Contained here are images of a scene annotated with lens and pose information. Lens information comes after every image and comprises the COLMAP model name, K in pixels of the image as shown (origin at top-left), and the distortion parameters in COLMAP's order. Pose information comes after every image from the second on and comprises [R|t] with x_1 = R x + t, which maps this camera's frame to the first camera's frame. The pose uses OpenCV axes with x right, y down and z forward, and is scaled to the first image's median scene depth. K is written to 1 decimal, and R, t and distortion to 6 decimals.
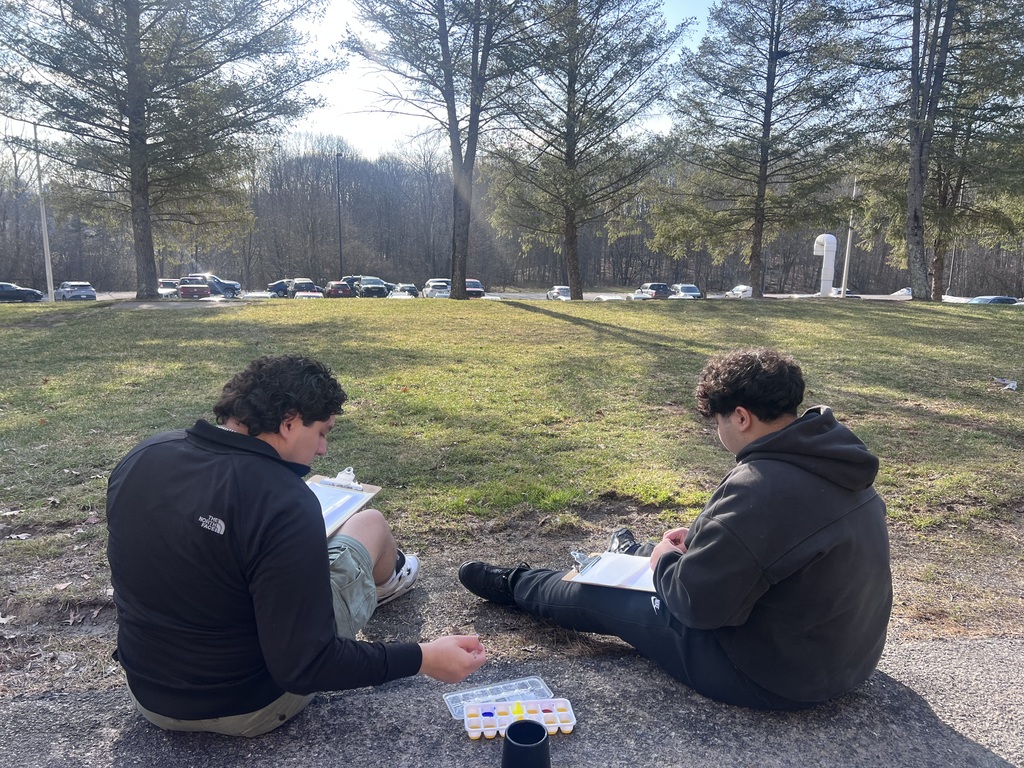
lens RADIAL K [[762.7, 0, 513.7], [0, 762.7, 377.4], [0, 0, 1]] dist [0.076101, -0.085922]
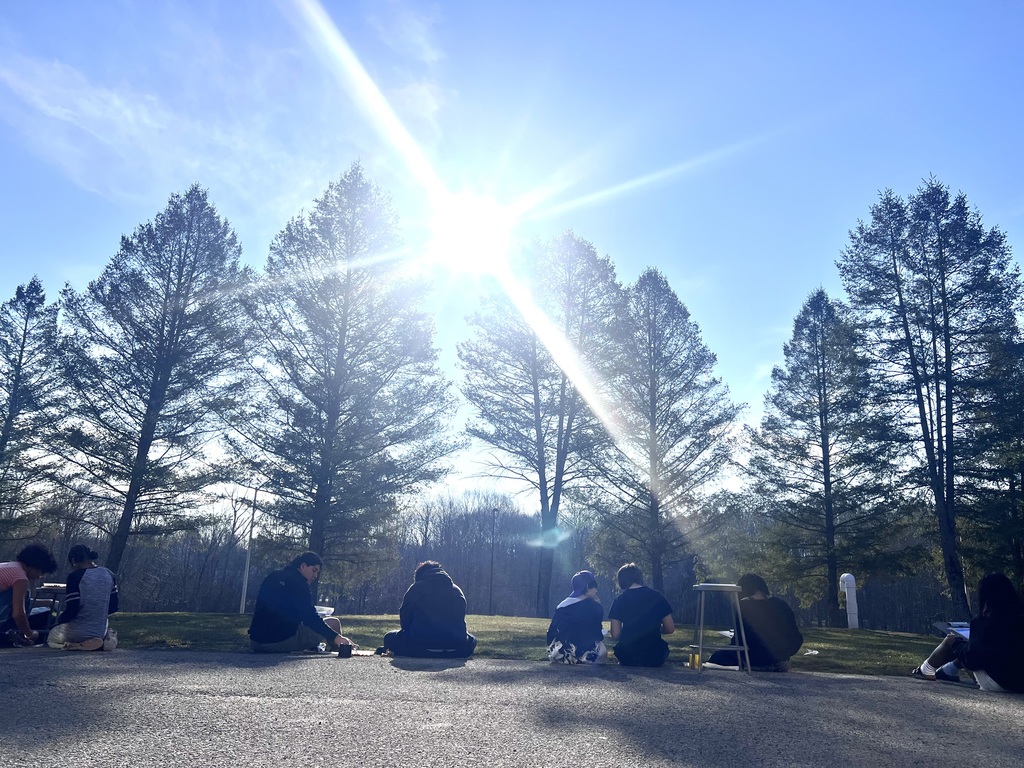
lens RADIAL K [[762.7, 0, 513.7], [0, 762.7, 377.4], [0, 0, 1]] dist [0.076101, -0.085922]
pose [[0.977868, -0.038741, -0.205607, 0.138804], [-0.055466, 0.899545, -0.433293, 0.072526], [0.201739, 0.435107, 0.877487, -0.228525]]
